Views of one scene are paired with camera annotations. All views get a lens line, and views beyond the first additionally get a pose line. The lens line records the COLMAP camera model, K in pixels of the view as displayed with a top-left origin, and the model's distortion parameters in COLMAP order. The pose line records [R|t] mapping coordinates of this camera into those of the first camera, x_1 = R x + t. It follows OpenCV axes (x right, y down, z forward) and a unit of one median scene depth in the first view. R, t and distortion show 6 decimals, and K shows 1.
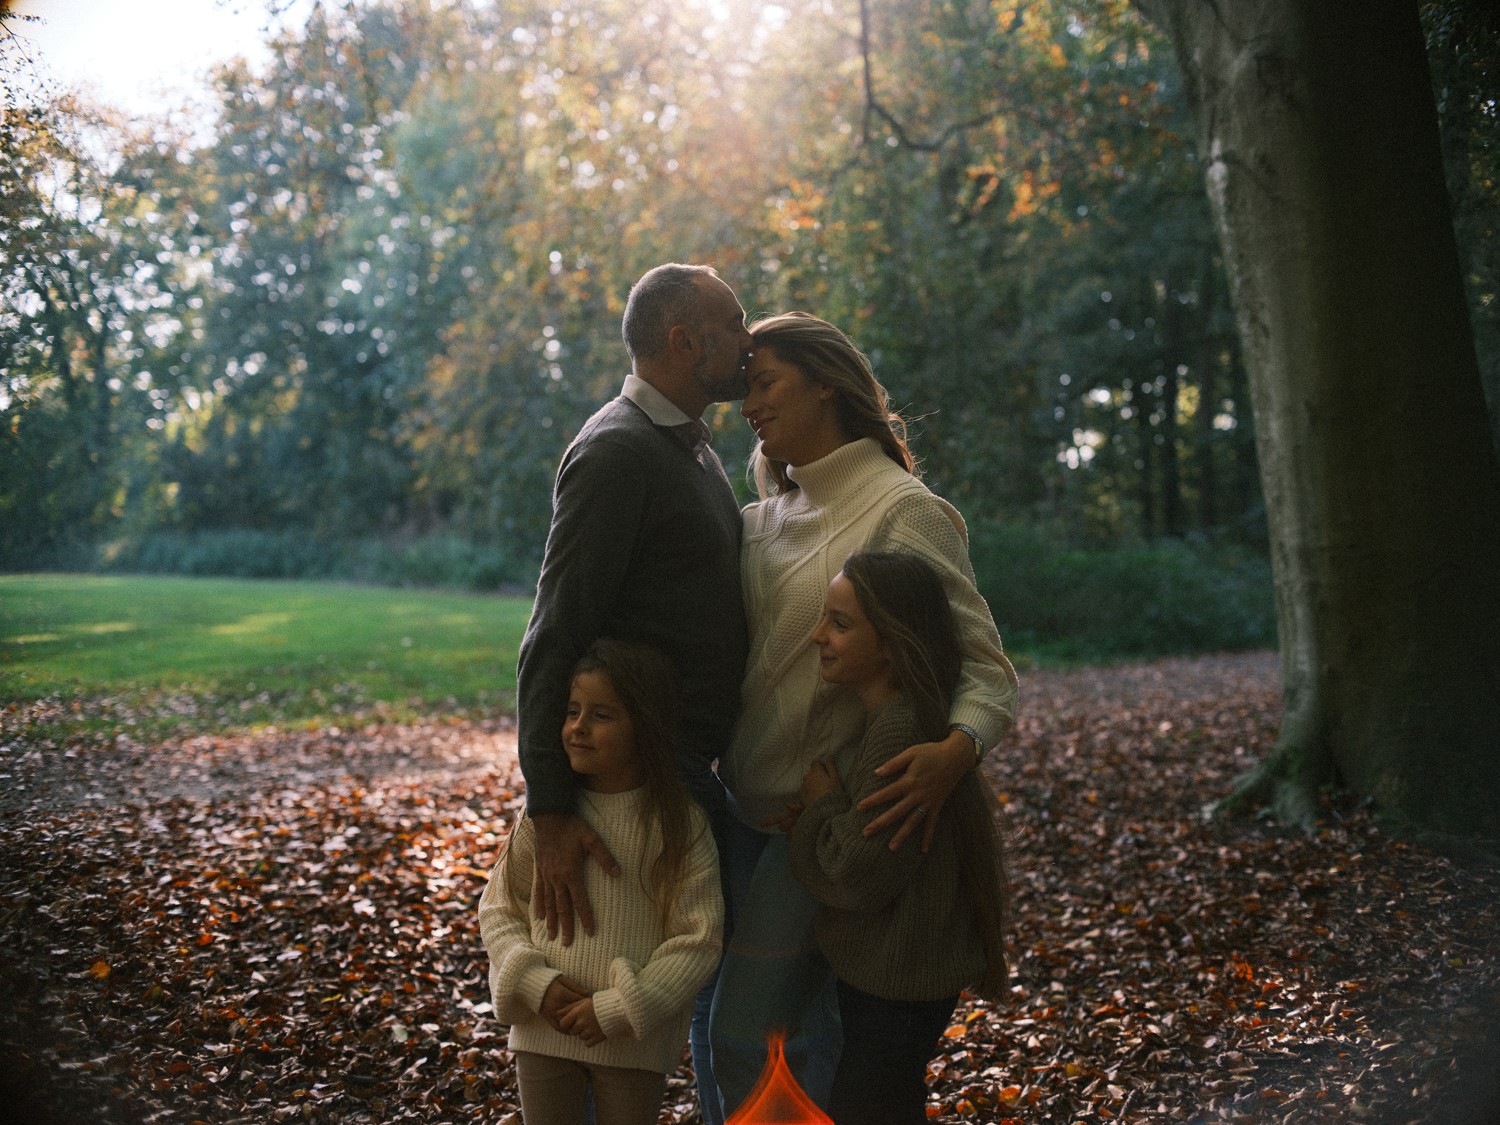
lens RADIAL K [[1812.4, 0, 750.0], [0, 1812.4, 562.5], [0, 0, 1]] dist [-0.168974, 0.160069]
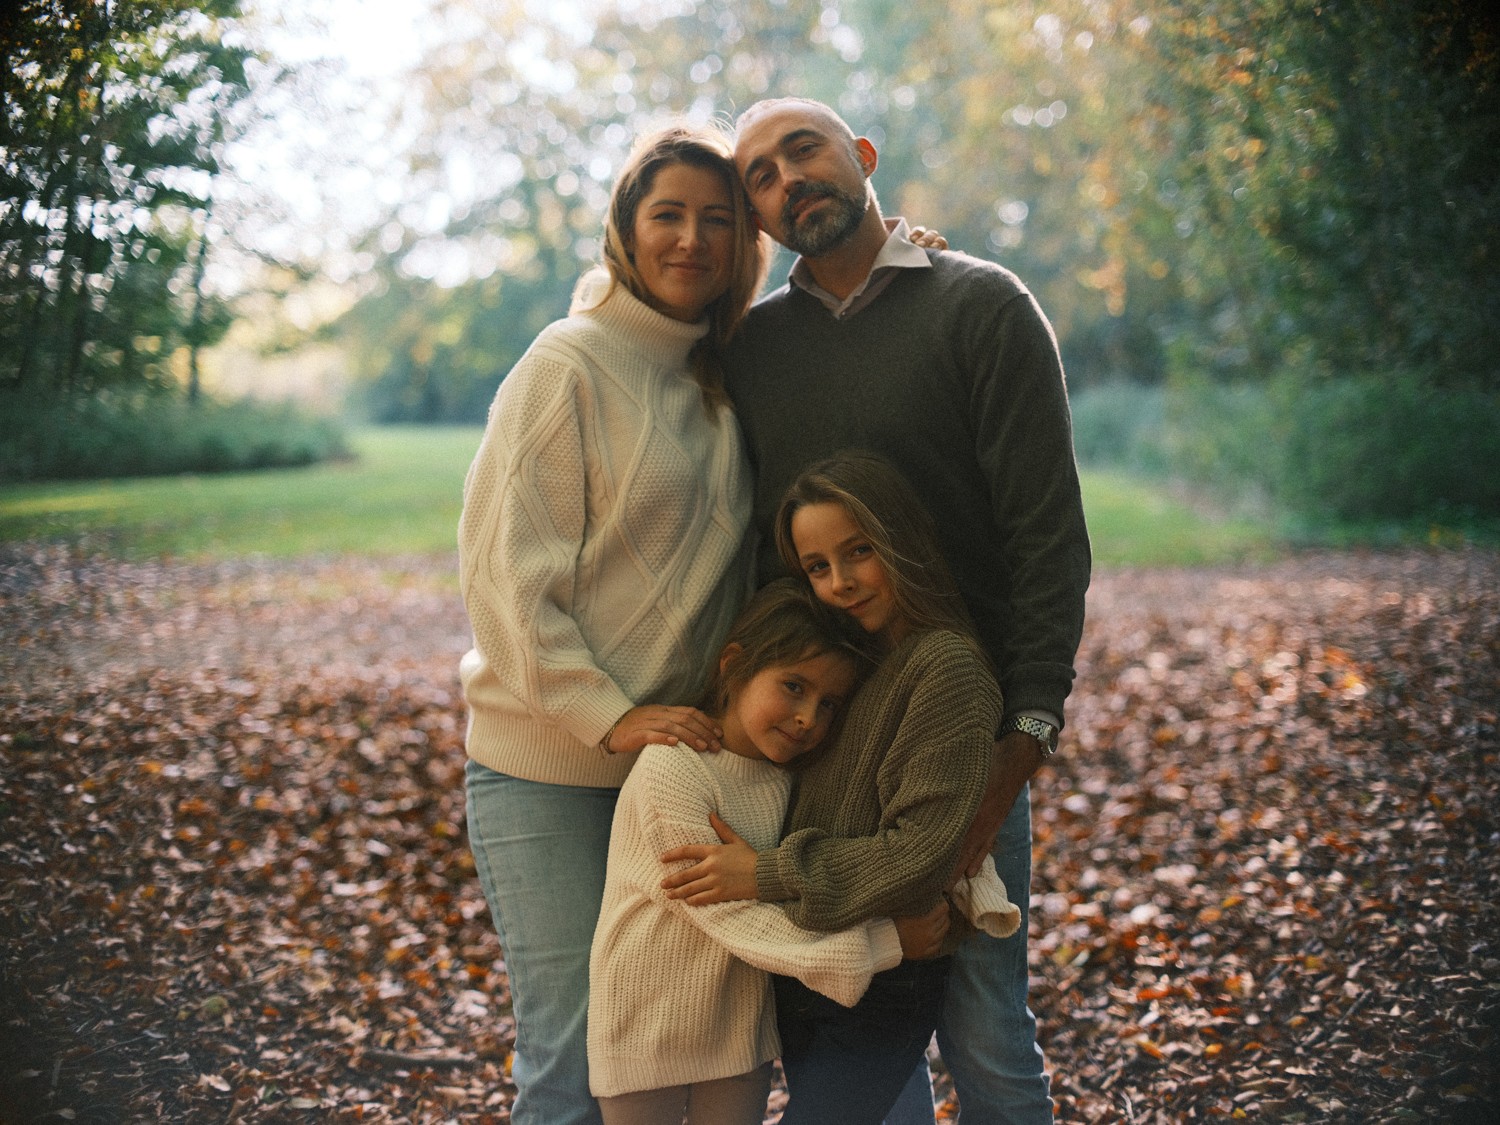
lens RADIAL K [[1812.4, 0, 750.0], [0, 1812.4, 562.5], [0, 0, 1]] dist [-0.168974, 0.160069]
pose [[0.966965, 0.030759, -0.253048, 0.082980], [-0.011532, 0.996955, 0.077118, -0.001461], [0.254650, -0.071652, 0.964375, 0.008473]]
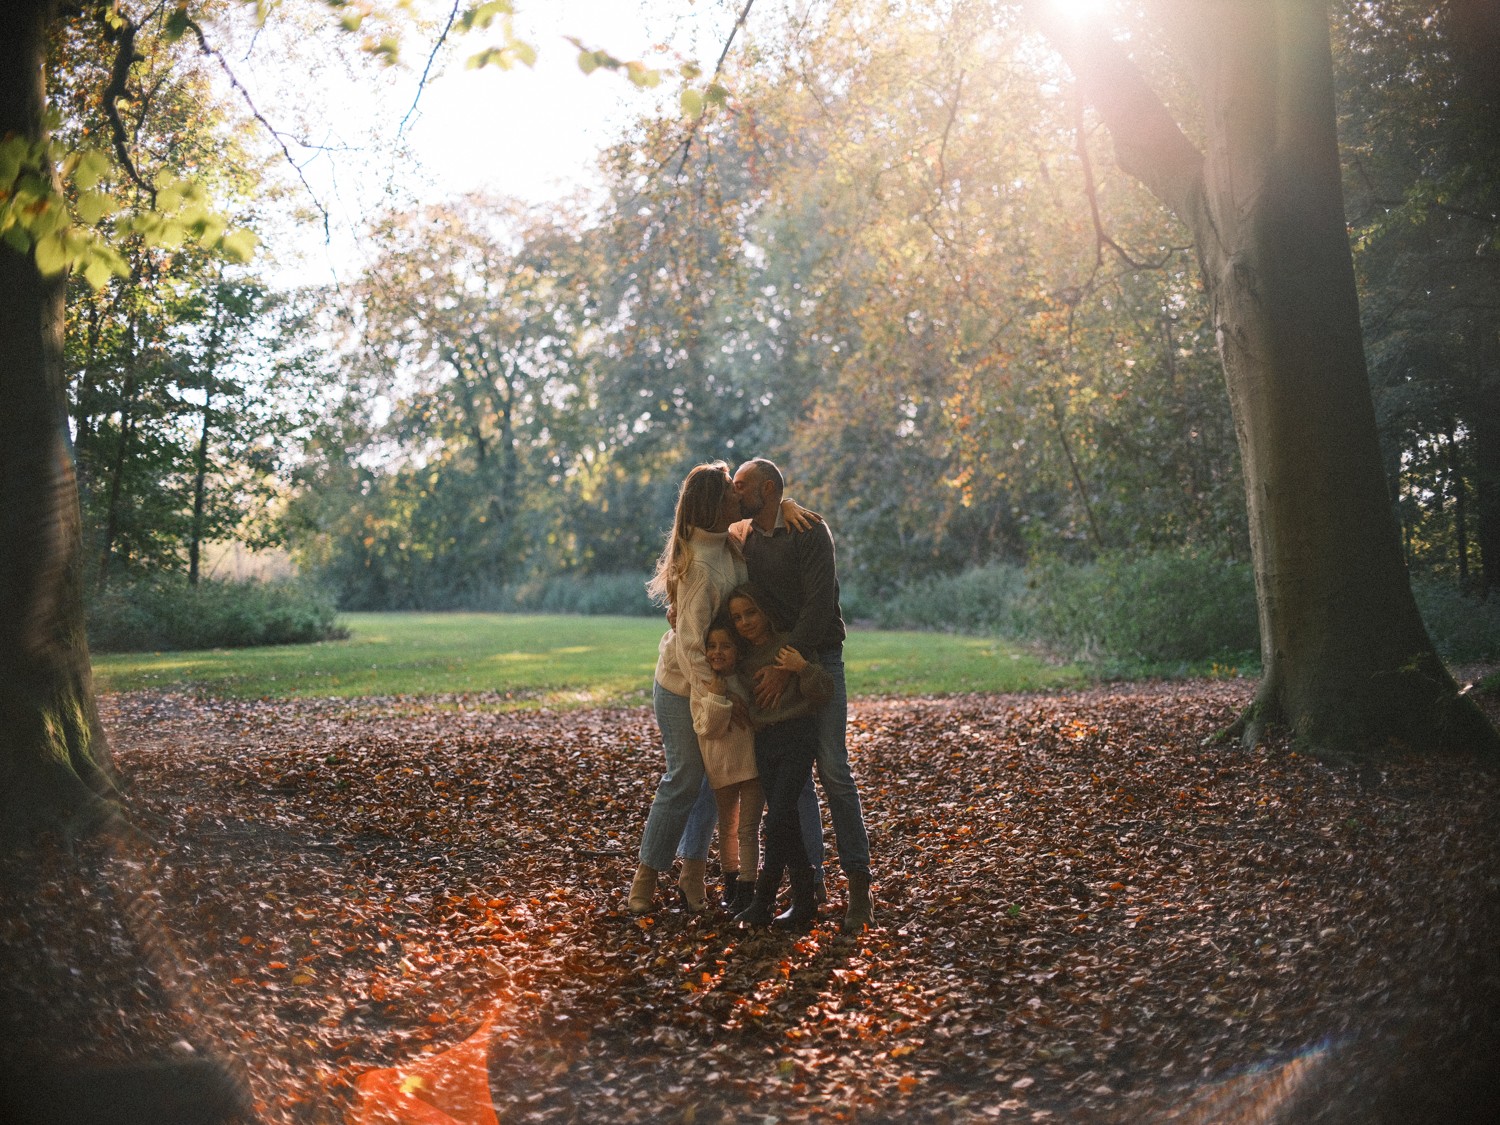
lens RADIAL K [[1741.5, 0, 775.5], [0, 1741.5, 562.8], [0, 0, 1]] dist [-0.102575, 0.012089]
pose [[0.980935, -0.008512, -0.194147, 0.215997], [0.003999, 0.999713, -0.023624, 0.018024], [0.194293, 0.022397, 0.980688, -0.701884]]
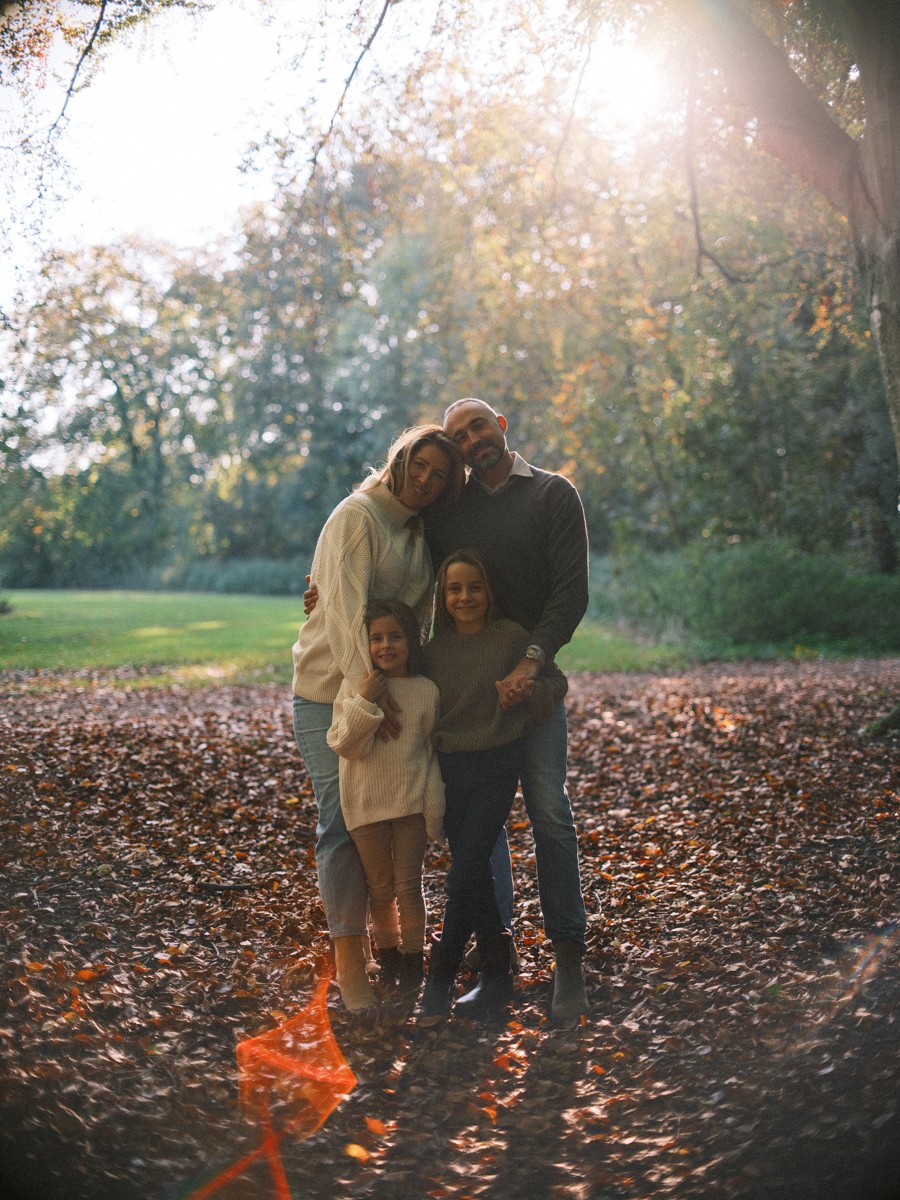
lens RADIAL K [[1425.7, 0, 461.4], [0, 1425.7, 601.7], [0, 0, 1]] dist [-0.170935, 0.194376]
pose [[0.990590, 0.009696, -0.136520, 0.096189], [-0.008446, 0.999917, 0.009738, 0.020319], [0.136603, -0.008494, 0.990589, -0.296395]]
